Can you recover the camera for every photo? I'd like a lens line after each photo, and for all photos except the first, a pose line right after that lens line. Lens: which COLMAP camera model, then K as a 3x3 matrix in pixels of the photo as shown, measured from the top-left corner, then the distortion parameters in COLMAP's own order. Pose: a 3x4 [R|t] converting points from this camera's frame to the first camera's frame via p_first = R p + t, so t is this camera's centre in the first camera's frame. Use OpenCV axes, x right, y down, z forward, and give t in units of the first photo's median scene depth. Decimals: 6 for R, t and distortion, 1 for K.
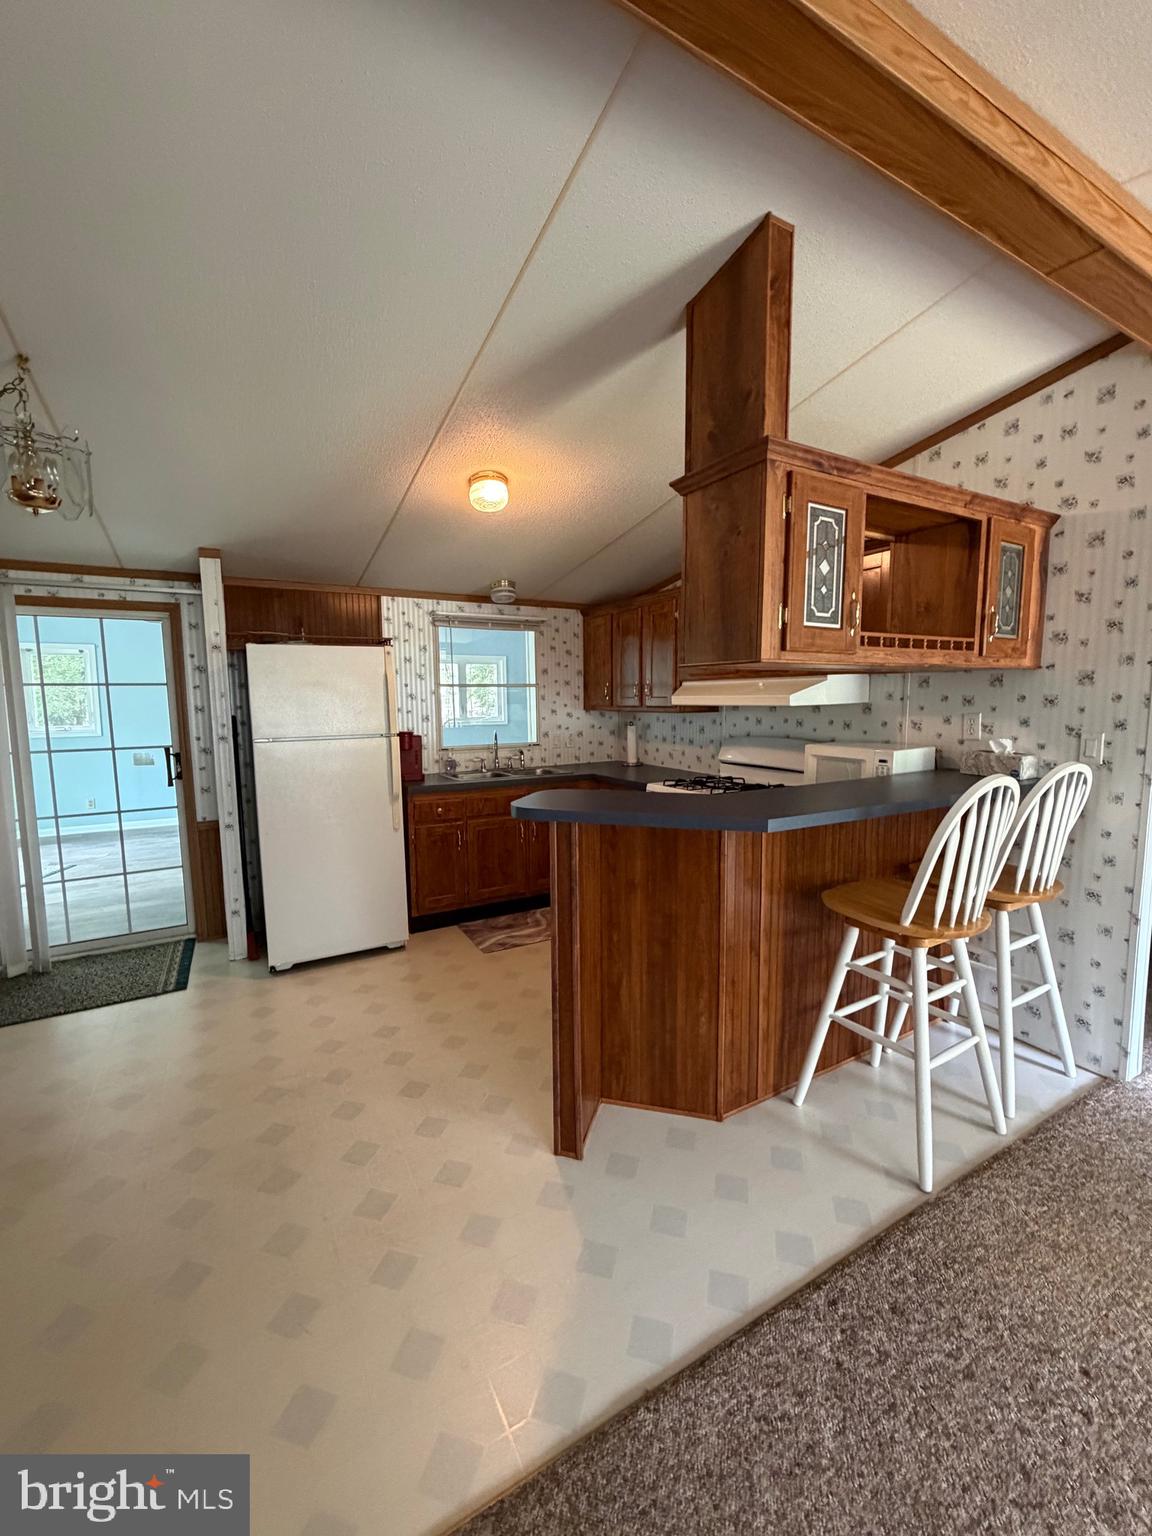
lens RADIAL K [[609.4, 0, 582.6], [0, 609.4, 764.8], [0, 0, 1]] dist [-0.000059, 0.000009]
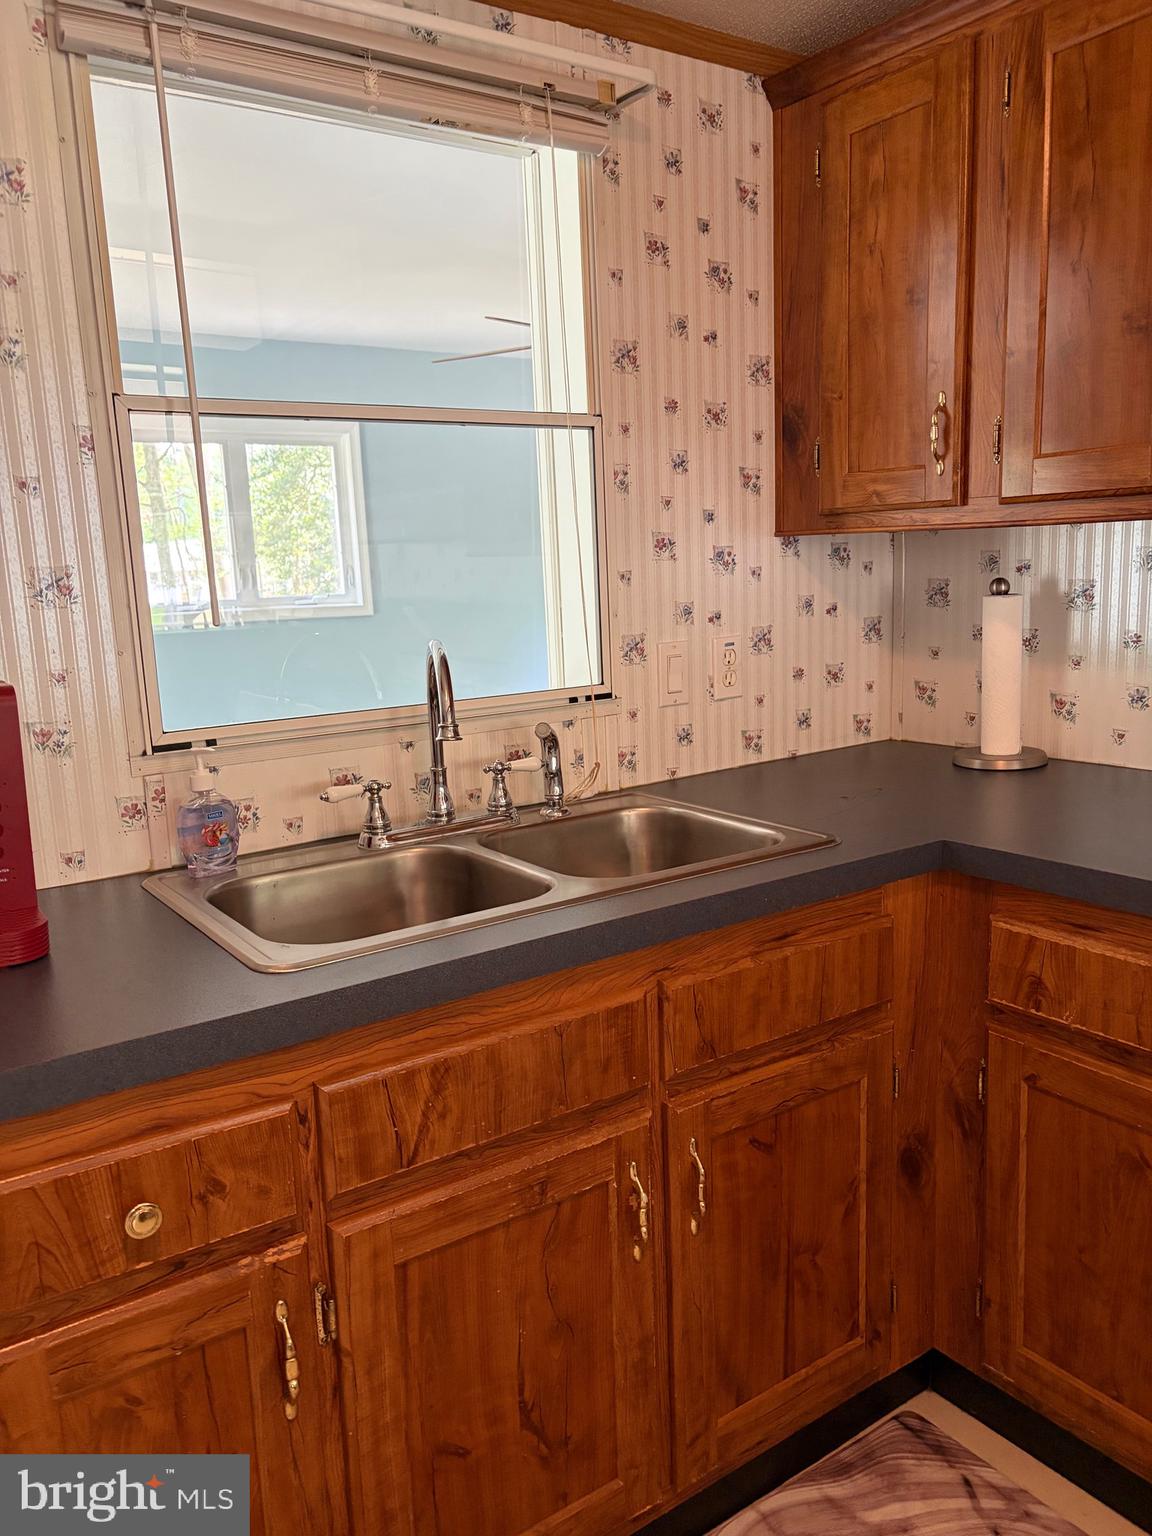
lens RADIAL K [[1149.4, 0, 571.0], [0, 1149.4, 772.3], [0, 0, 1]] dist [0.023418, -0.005321]
pose [[0.995971, -0.043088, 0.078641, -0.119459], [0.037223, 0.996520, 0.074583, -0.036184], [-0.081581, -0.071355, 0.994109, 0.576668]]
